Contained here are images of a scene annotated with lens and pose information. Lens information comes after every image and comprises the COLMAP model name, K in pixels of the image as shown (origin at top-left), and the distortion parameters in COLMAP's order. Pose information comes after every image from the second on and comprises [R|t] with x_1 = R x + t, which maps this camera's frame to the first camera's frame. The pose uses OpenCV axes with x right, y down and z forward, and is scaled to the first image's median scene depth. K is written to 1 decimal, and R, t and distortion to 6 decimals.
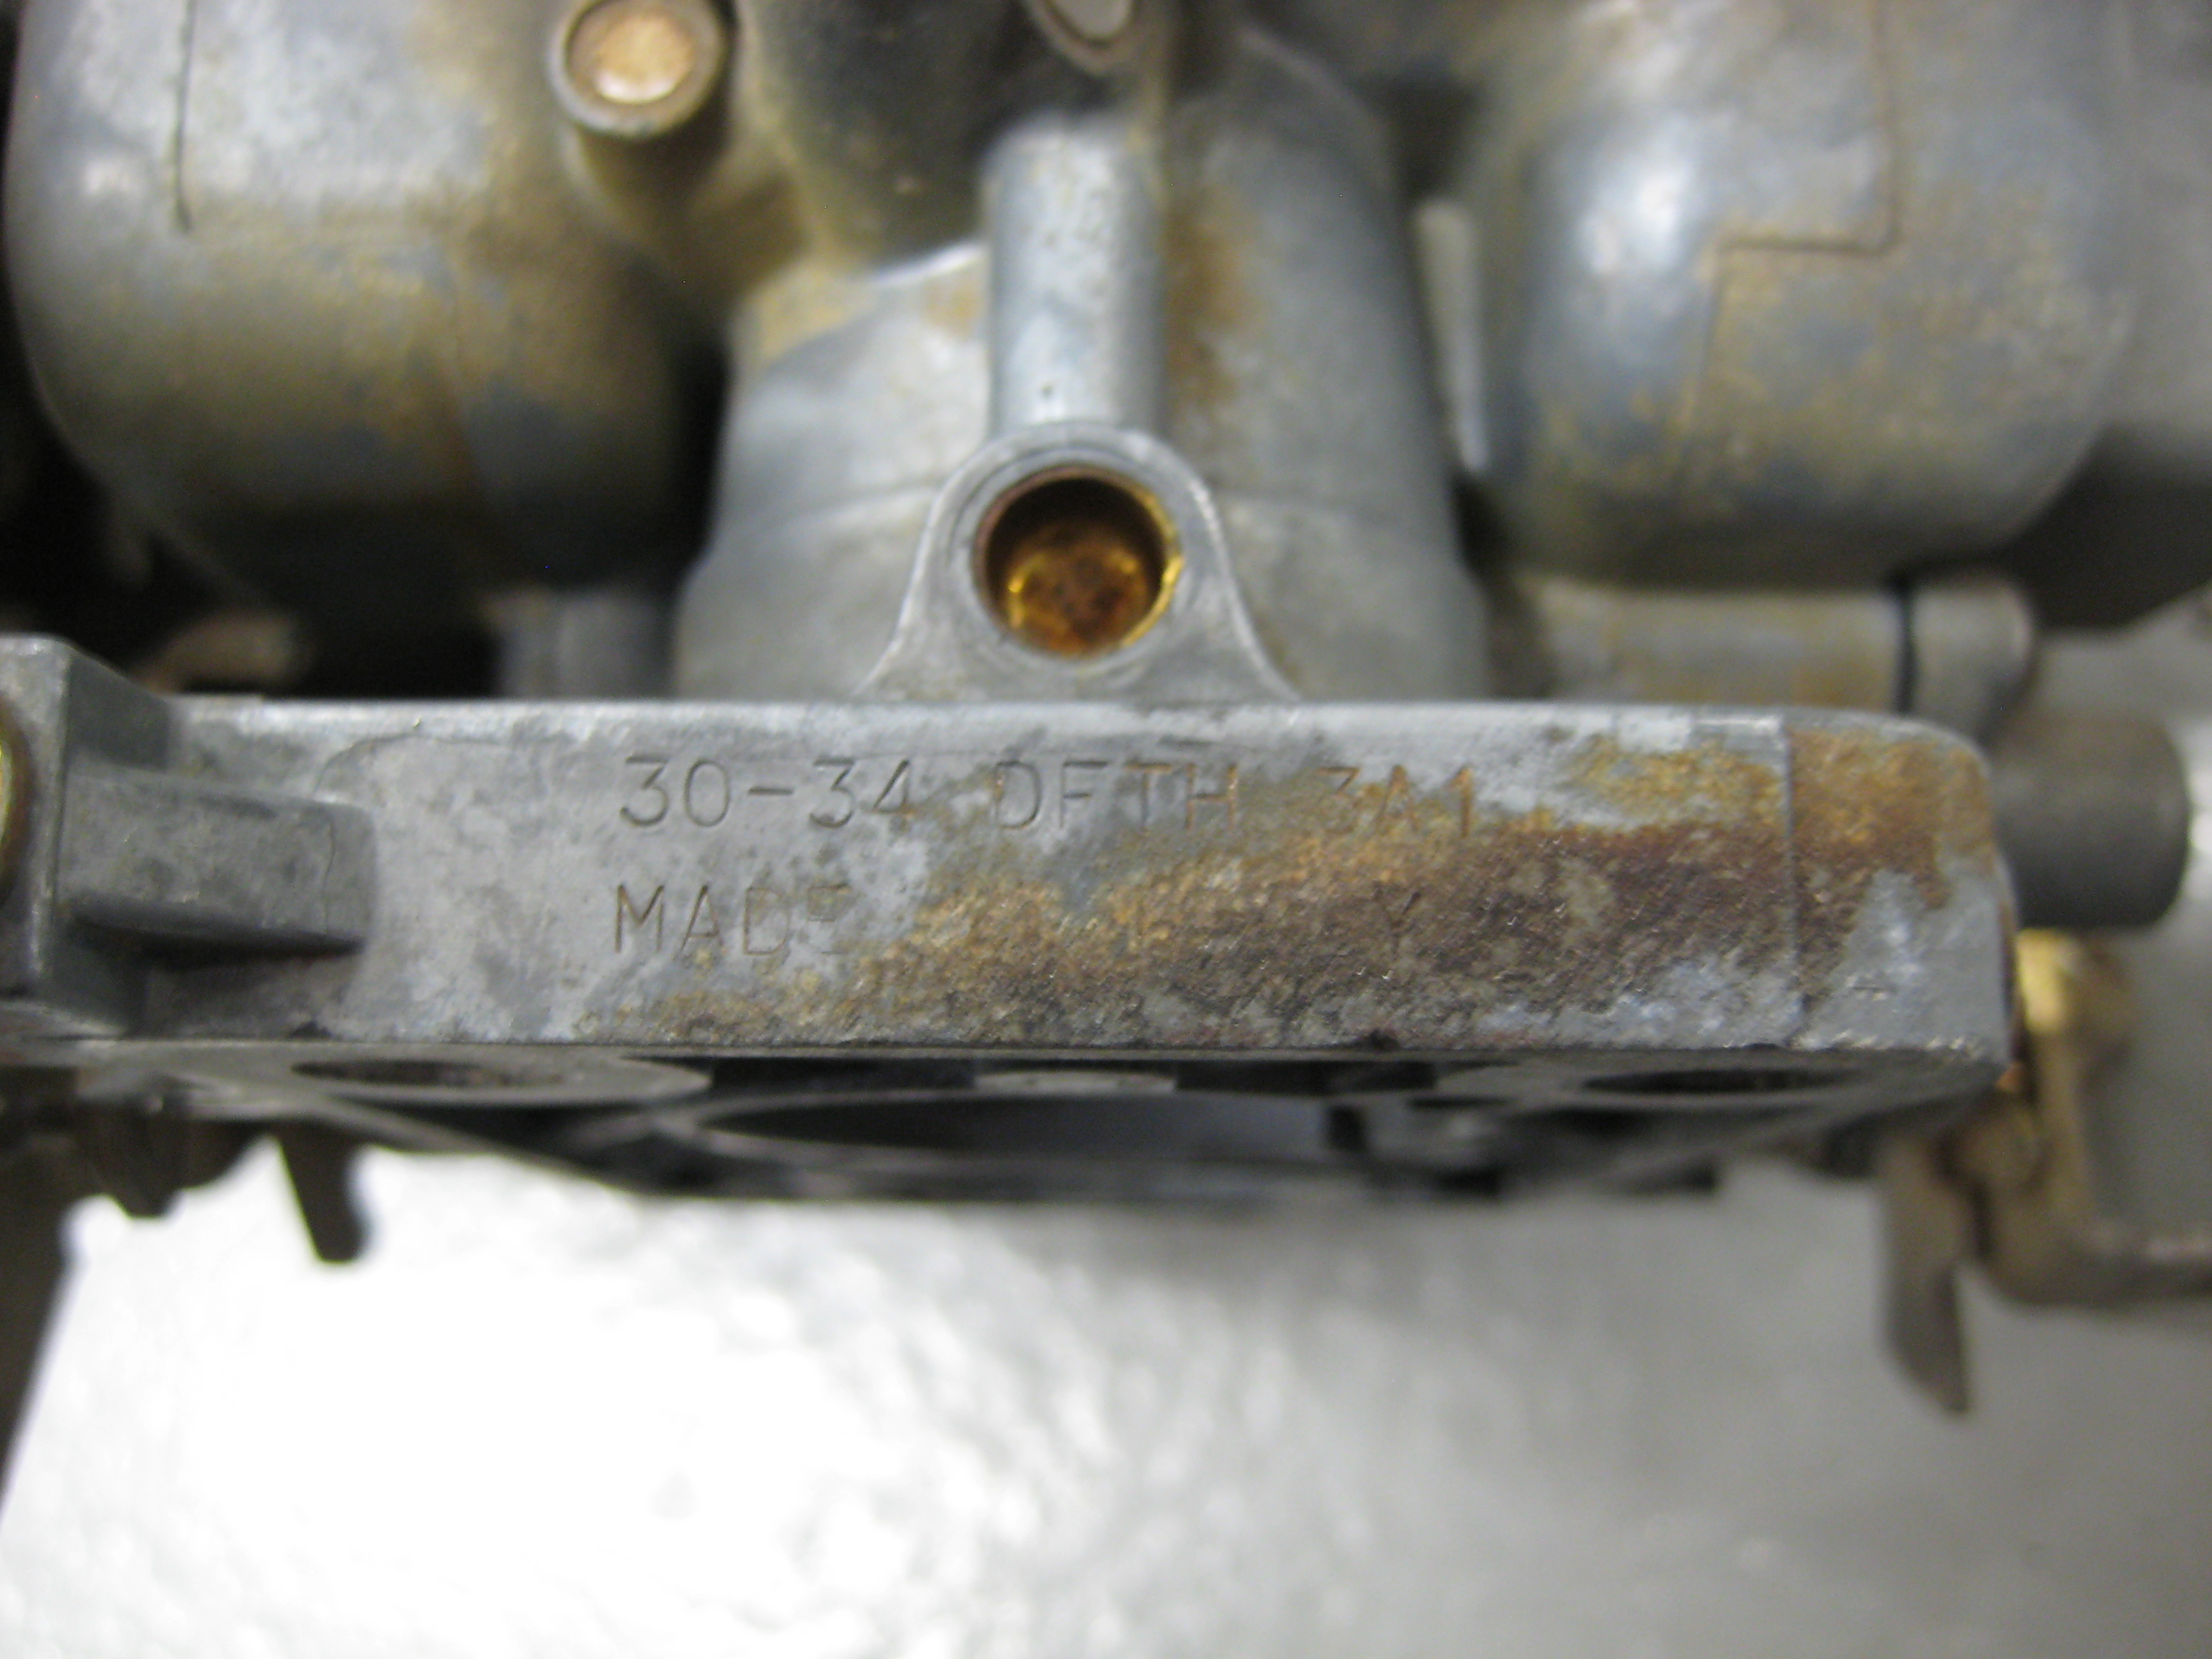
lens RADIAL K [[2333.5, 0, 1106.0], [0, 2333.5, 829.5], [0, 0, 1]] dist [-0.183684, 0.187634]
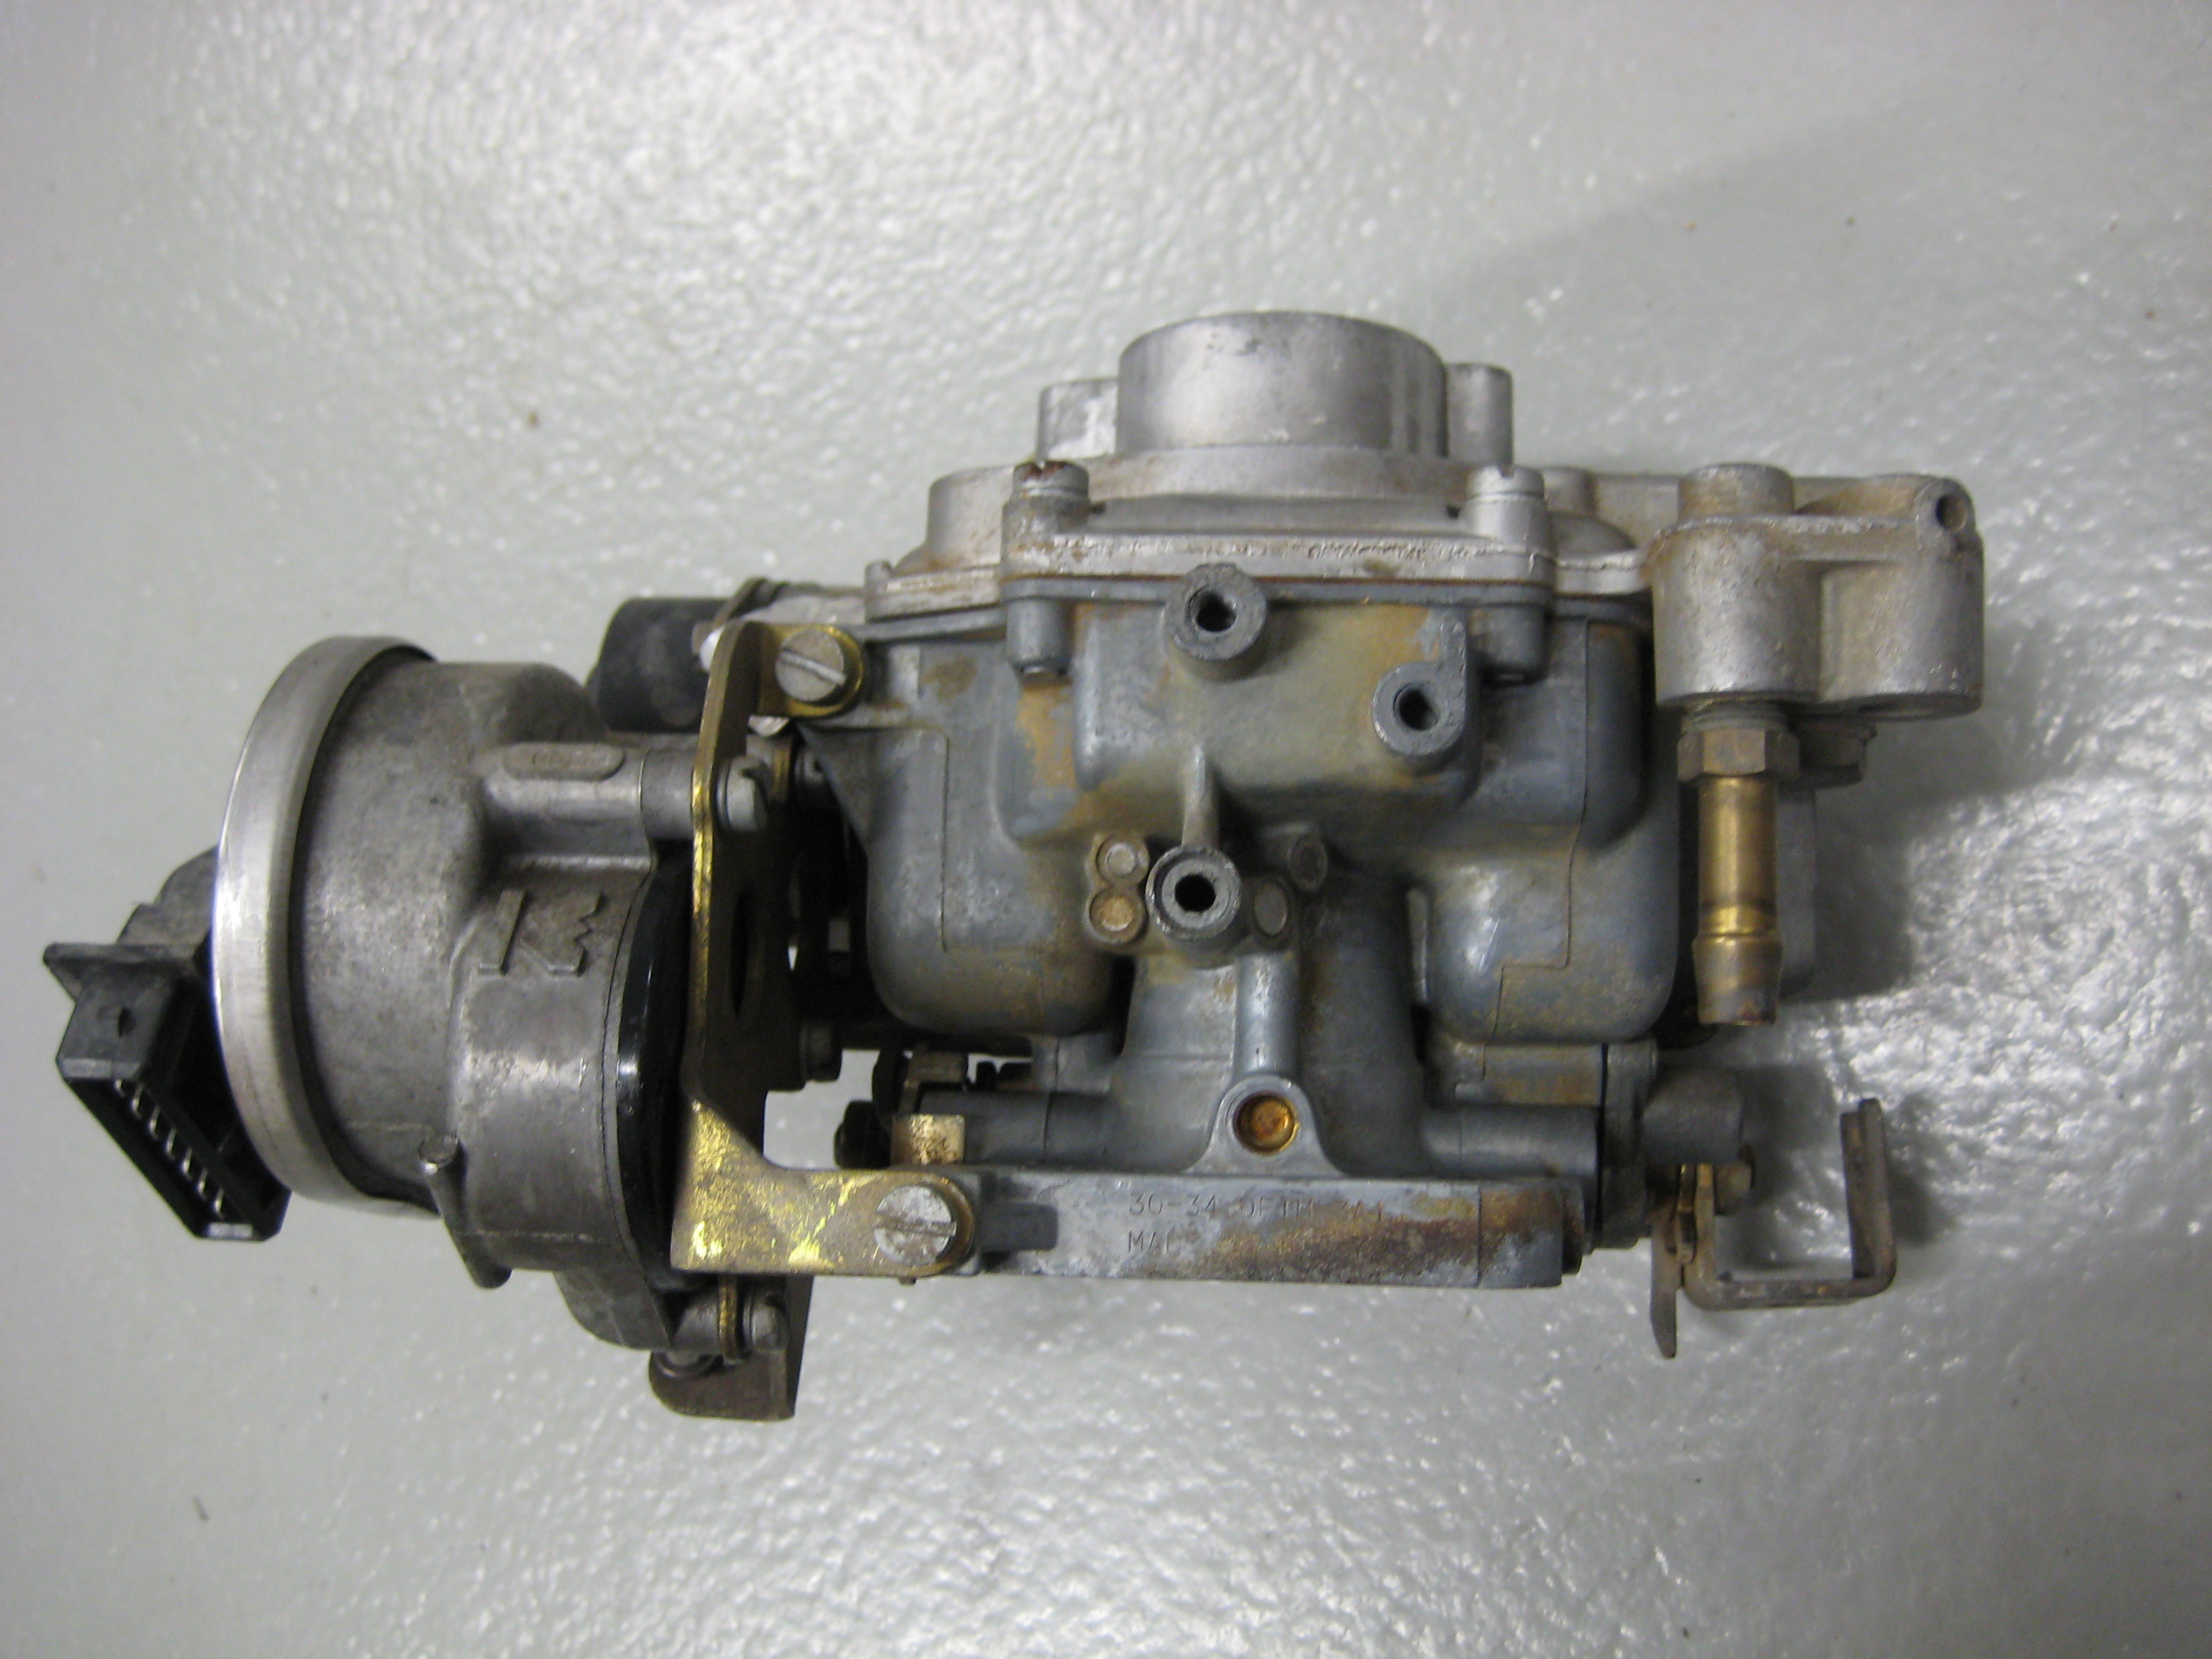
lens RADIAL K [[2333.5, 0, 1106.0], [0, 2333.5, 829.5], [0, 0, 1]] dist [-0.183684, 0.187634]
pose [[0.996742, 0.015015, -0.079249, 0.016304], [-0.007053, 0.994981, 0.099811, -0.895962], [0.080350, -0.098927, 0.991845, -2.307296]]
